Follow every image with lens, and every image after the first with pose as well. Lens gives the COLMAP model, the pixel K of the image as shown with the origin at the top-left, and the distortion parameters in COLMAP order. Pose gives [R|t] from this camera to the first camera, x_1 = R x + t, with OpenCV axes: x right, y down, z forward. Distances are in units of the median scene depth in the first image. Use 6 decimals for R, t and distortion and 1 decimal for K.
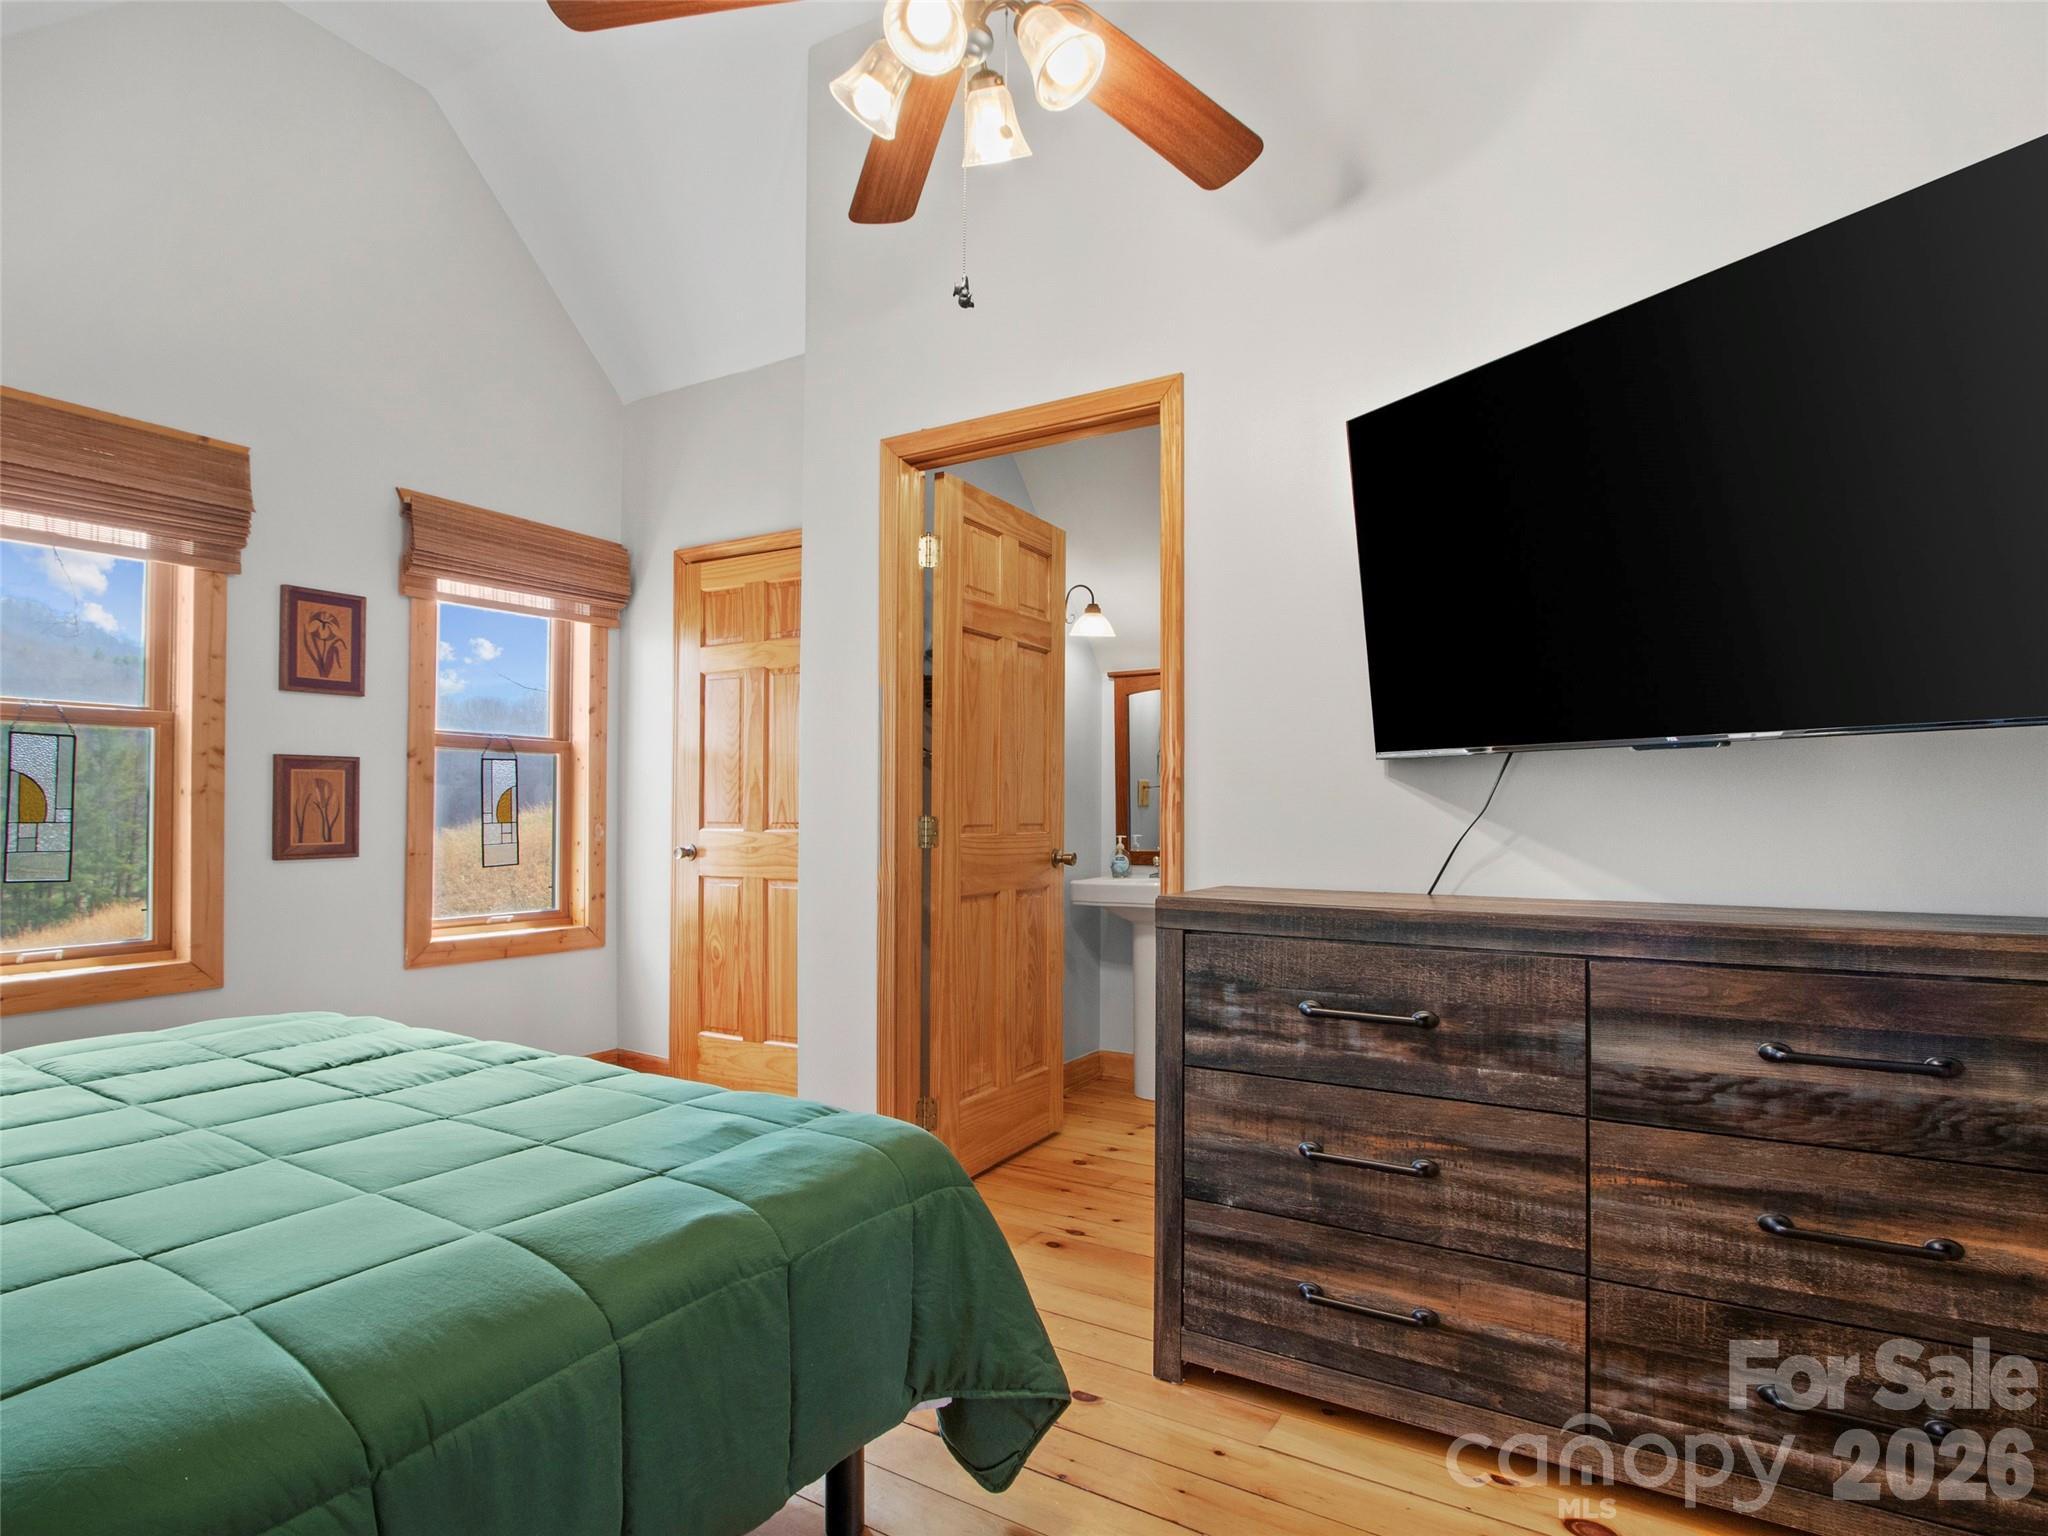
lens RADIAL K [[1082.2, 0, 1021.2], [0, 1082.2, 787.6], [0, 0, 1]] dist [-0.023995, 0.004940]
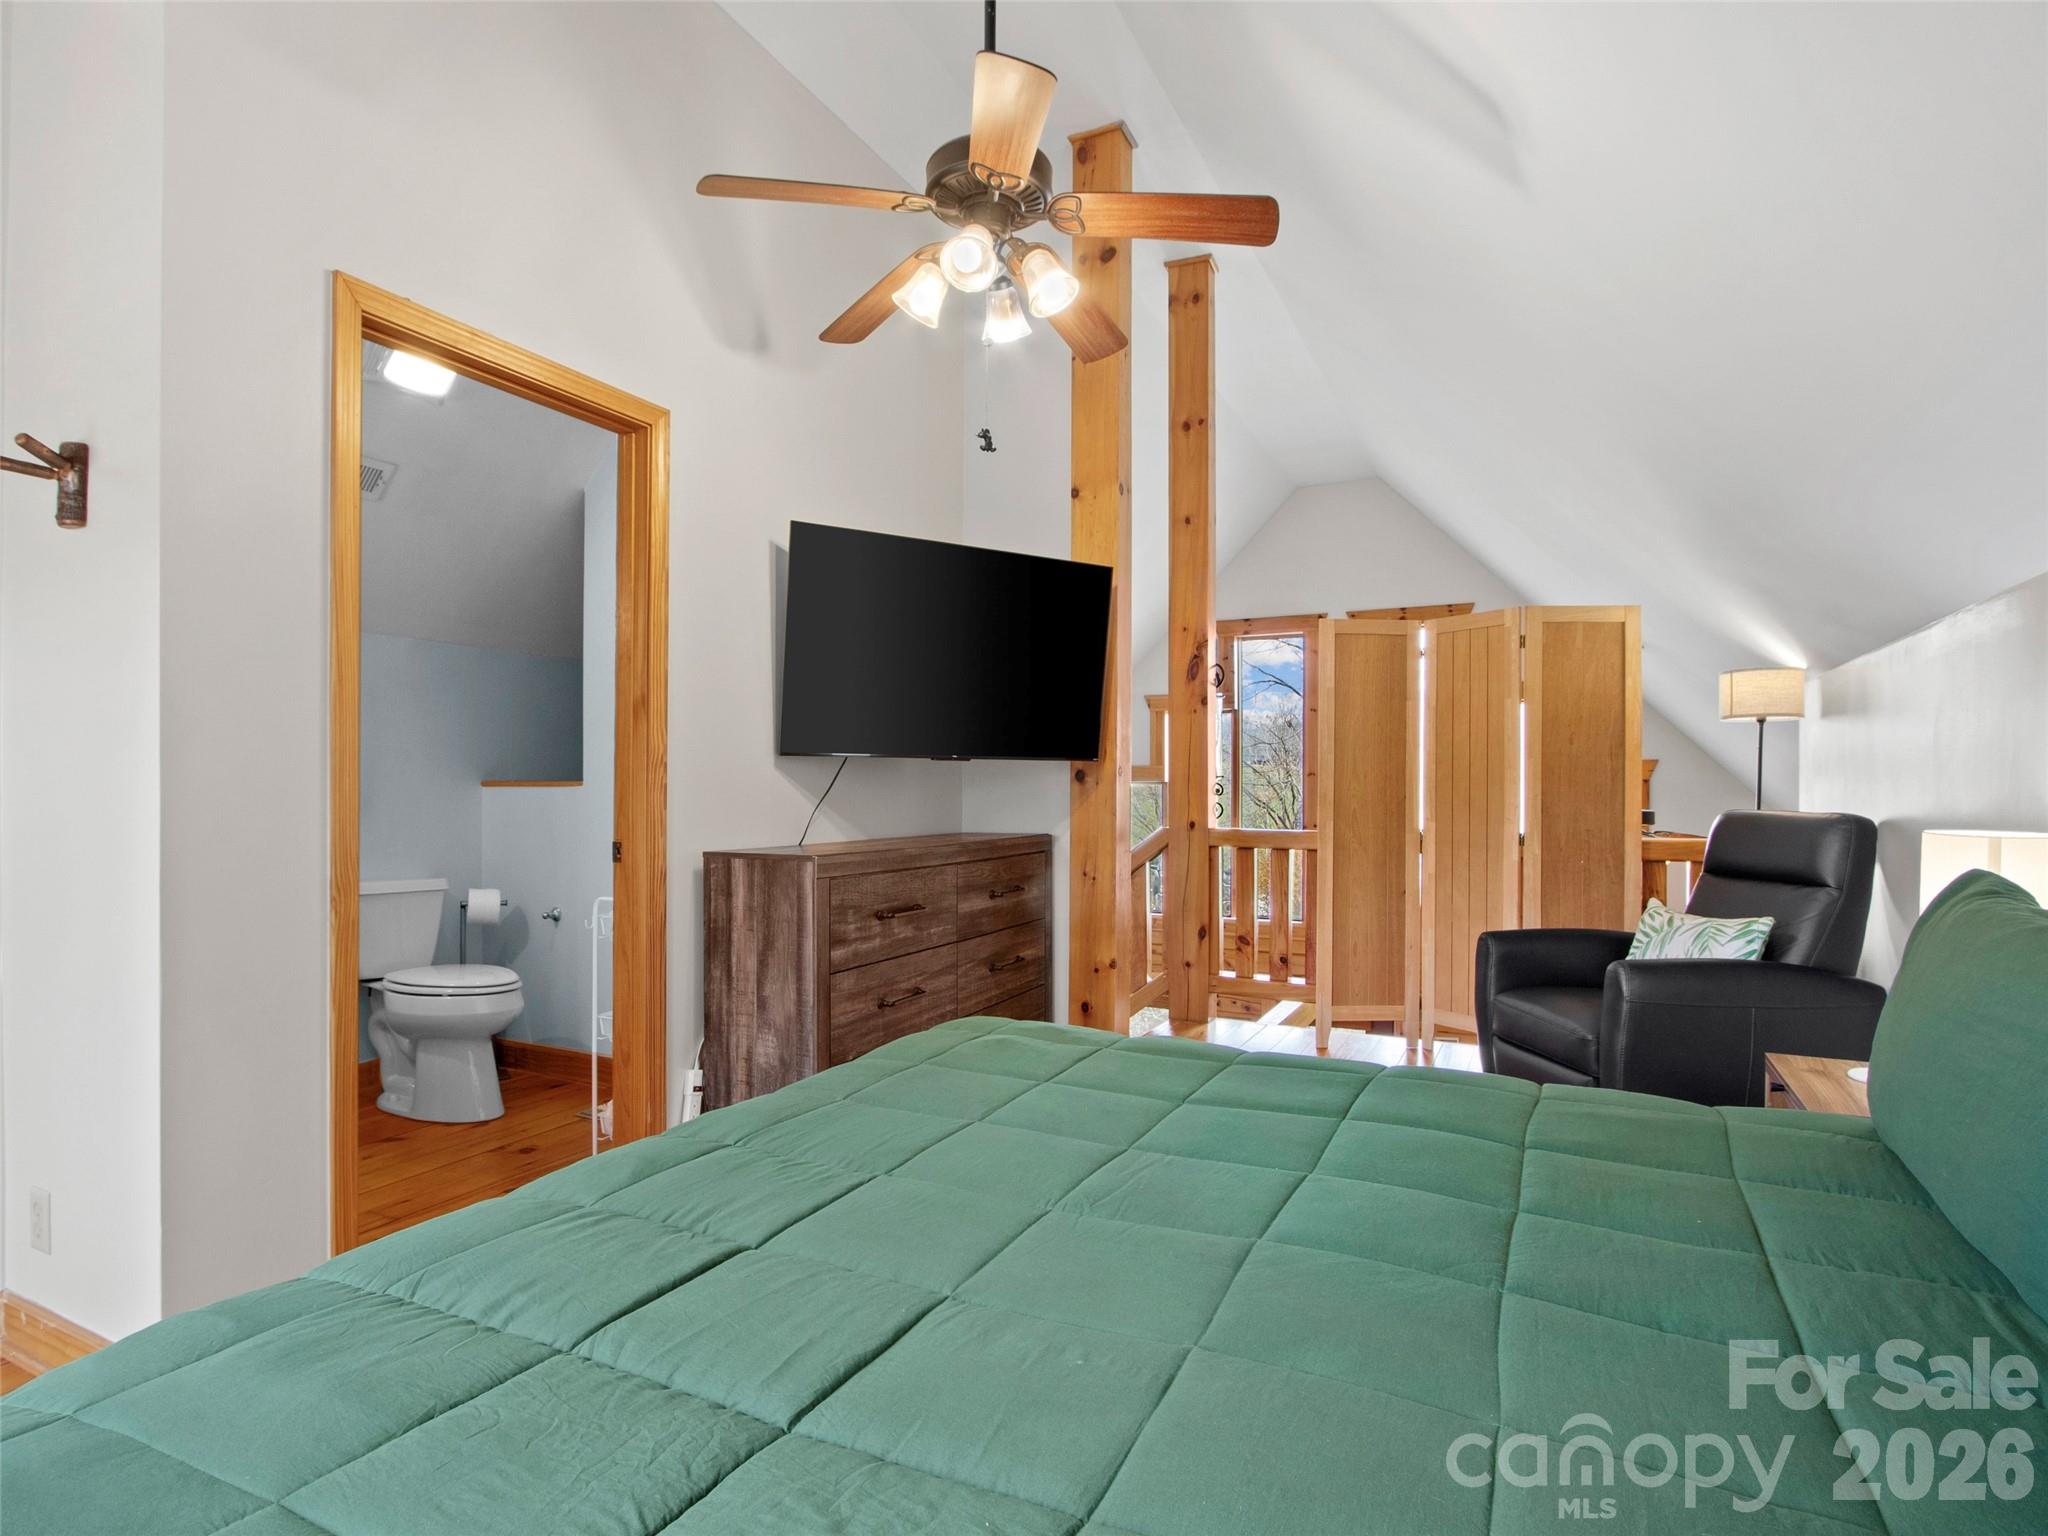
lens RADIAL K [[1082.2, 0, 1024.0], [0, 1082.2, 778.2], [0, 0, 1]] dist [-0.023995, 0.004940]
pose [[-0.085770, 0.004119, 0.996306, -1.277966], [-0.027057, 0.999613, -0.006462, 0.006415], [-0.995947, -0.027511, -0.085625, 0.888350]]
